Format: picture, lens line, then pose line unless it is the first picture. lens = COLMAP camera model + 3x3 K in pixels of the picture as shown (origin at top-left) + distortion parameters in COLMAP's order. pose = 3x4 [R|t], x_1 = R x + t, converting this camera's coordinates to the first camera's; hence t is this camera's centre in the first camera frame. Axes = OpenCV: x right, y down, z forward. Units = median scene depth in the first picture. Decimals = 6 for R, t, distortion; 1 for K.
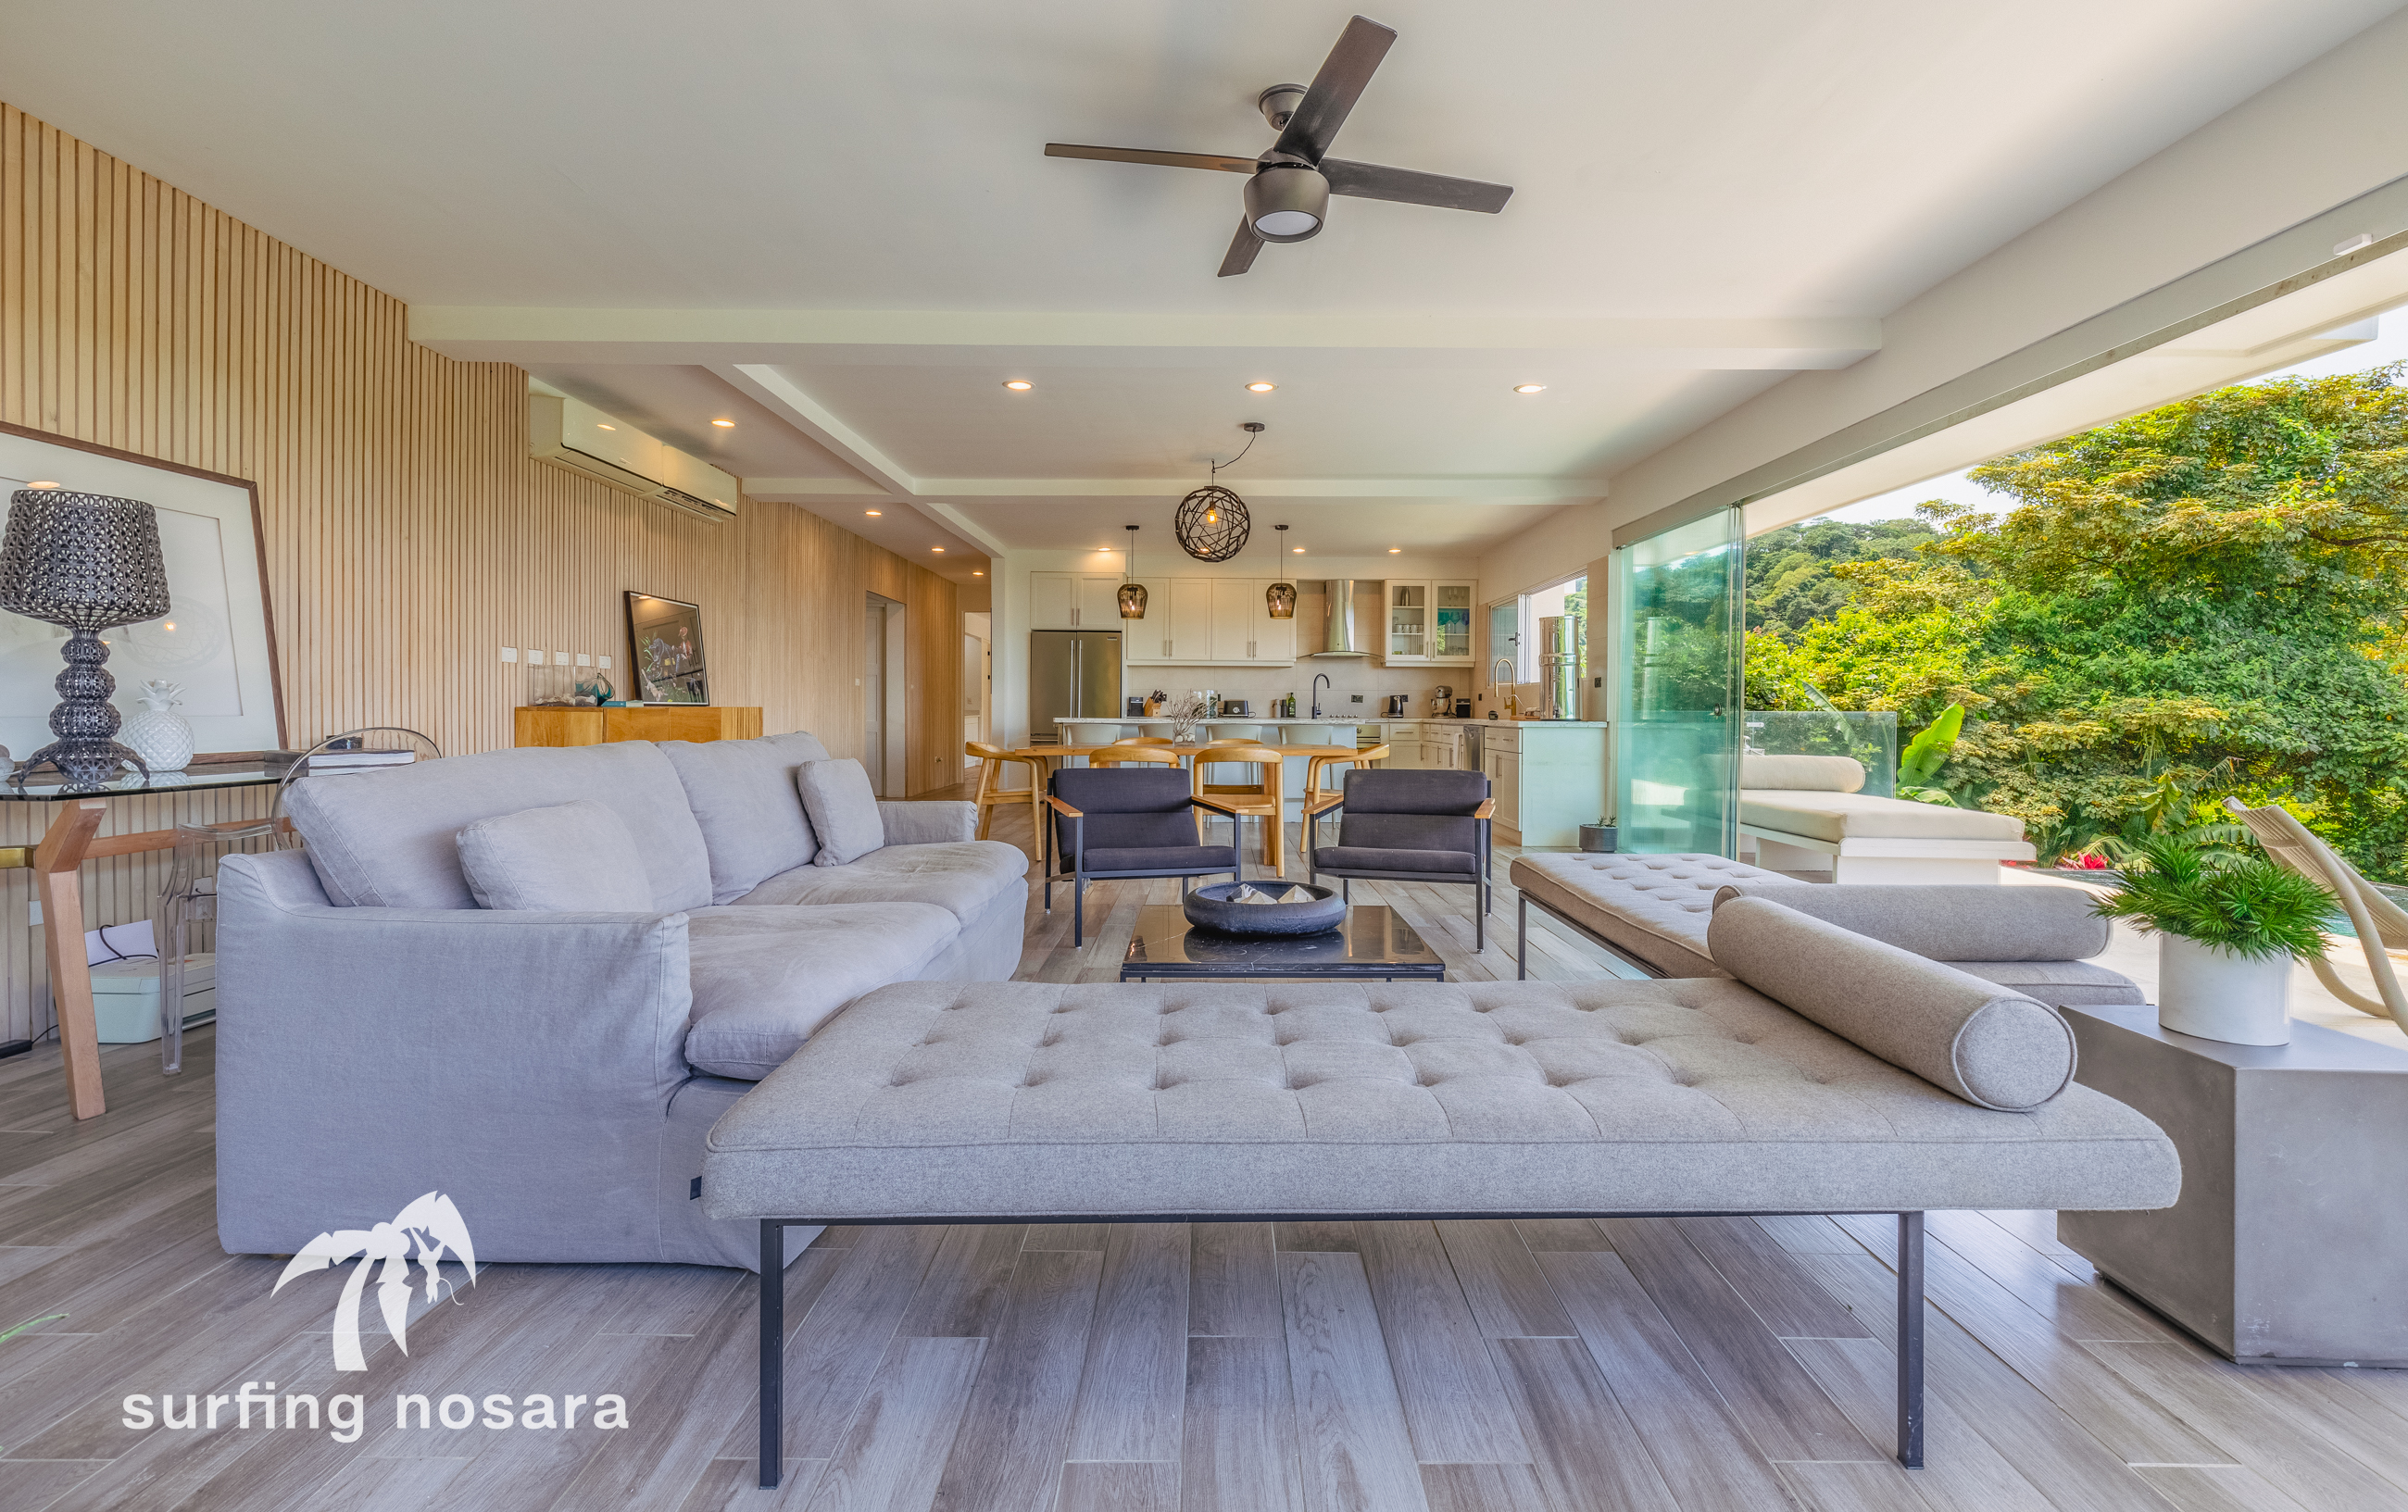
lens RADIAL K [[1136.3, 0, 1224.7], [0, 1136.3, 716.4], [0, 0, 1]] dist [0.003950, -0.001535]
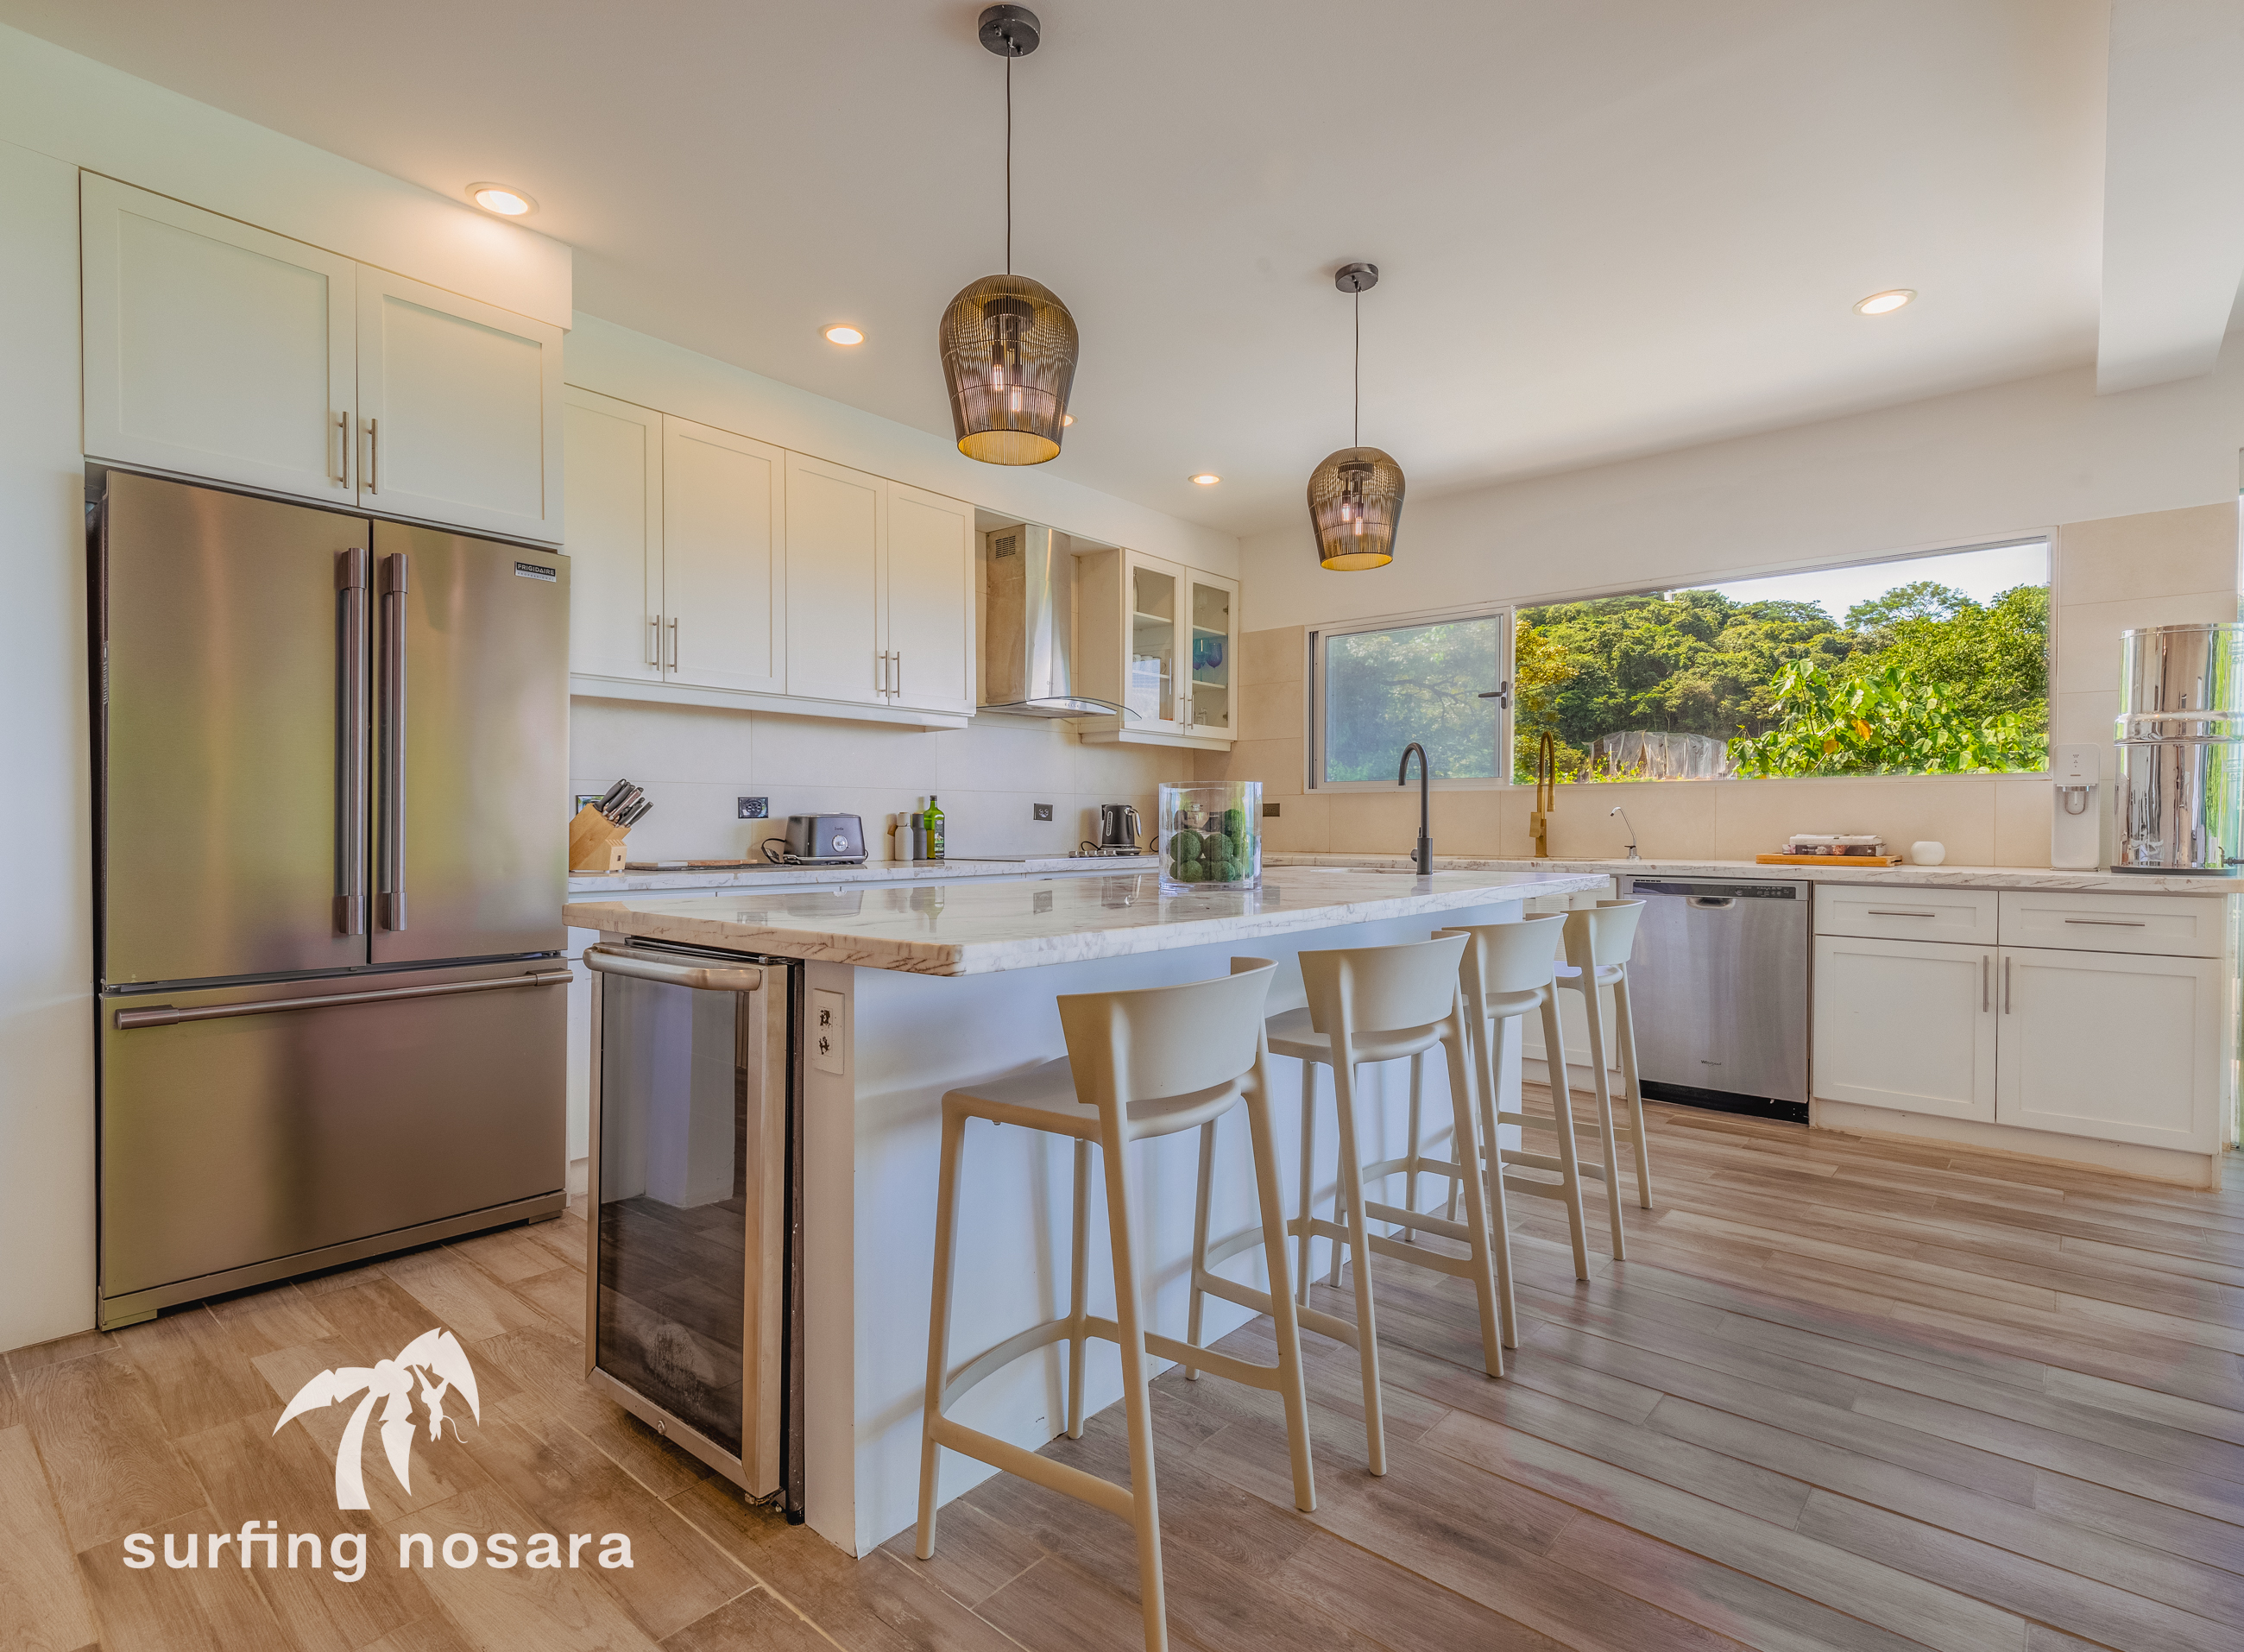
lens RADIAL K [[1114.7, 0, 1115.0], [0, 1114.7, 836.8], [0, 0, 1]] dist [0.009815, -0.000885]
pose [[0.653908, -0.013950, 0.756445, -0.327999], [0.005396, 0.999891, 0.013774, -0.019974], [-0.756555, -0.004925, 0.653912, 1.188947]]
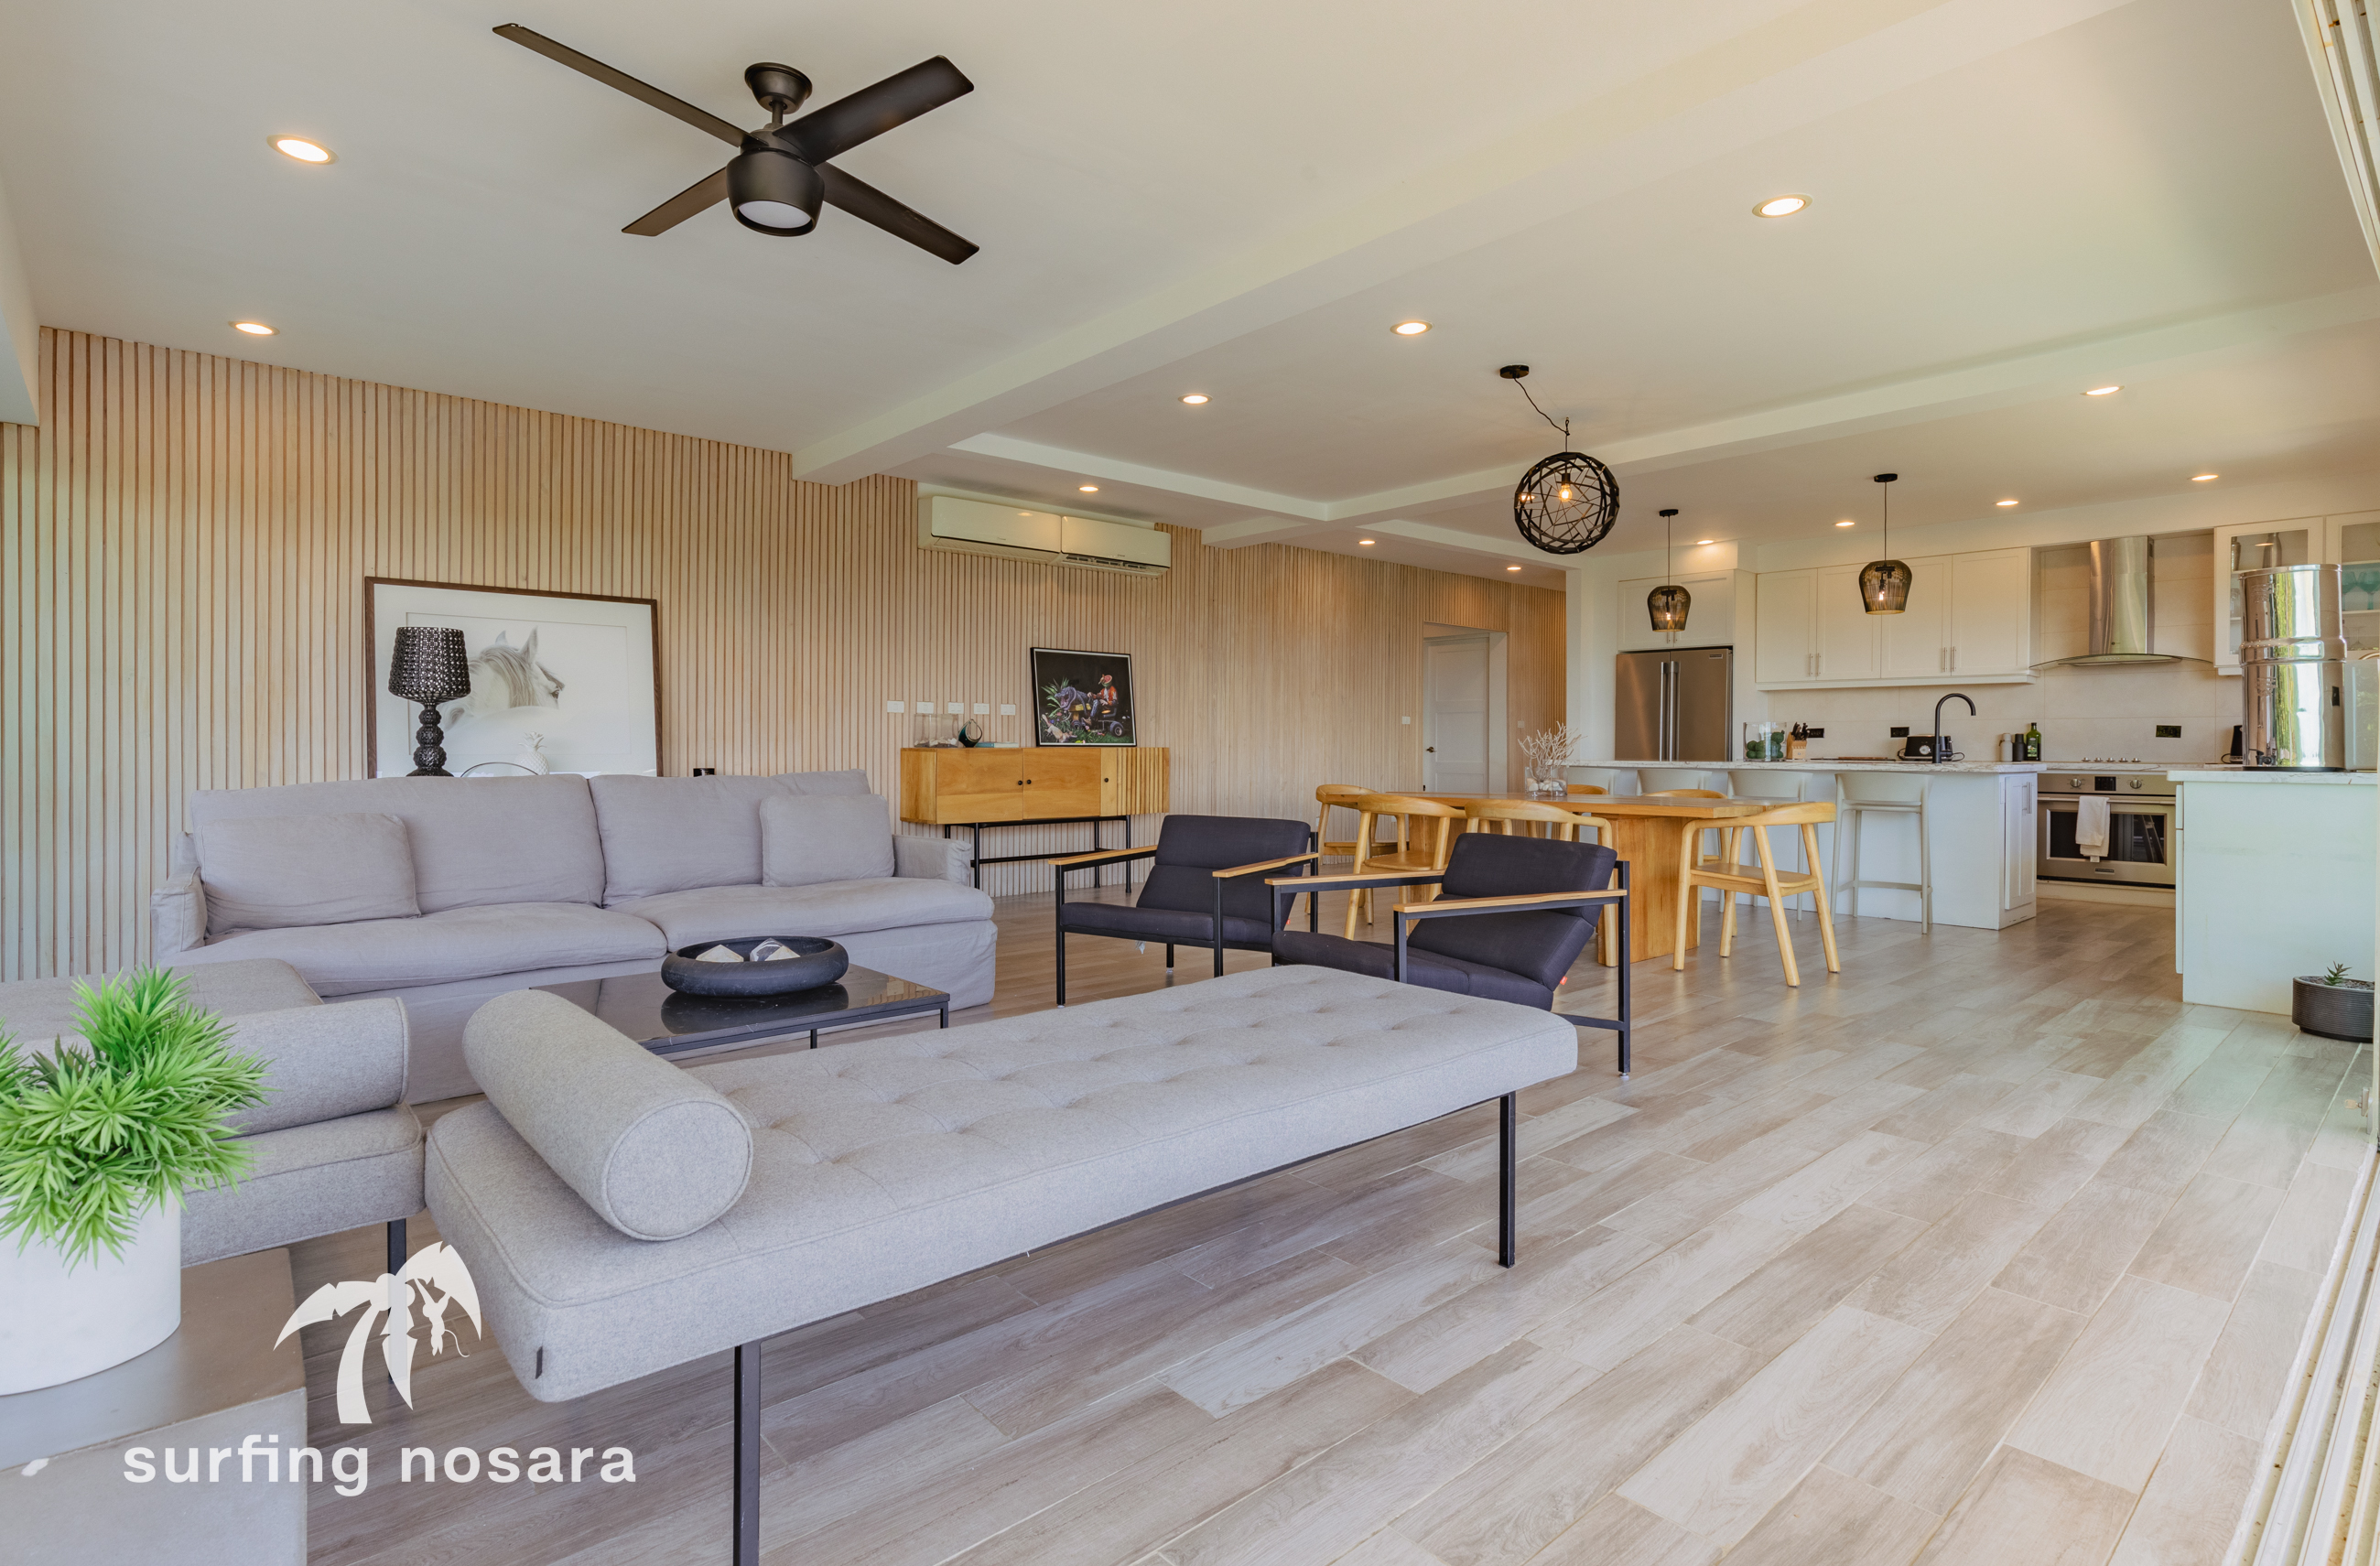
lens RADIAL K [[1187.5, 0, 1114.4], [0, 1187.5, 751.6], [0, 0, 1]] dist [-0.003430, -0.001117]
pose [[0.620932, 0.000456, -0.783864, 0.446673], [-0.003919, 0.999989, -0.002523, -0.001299], [0.783854, 0.004638, 0.620927, 0.292652]]
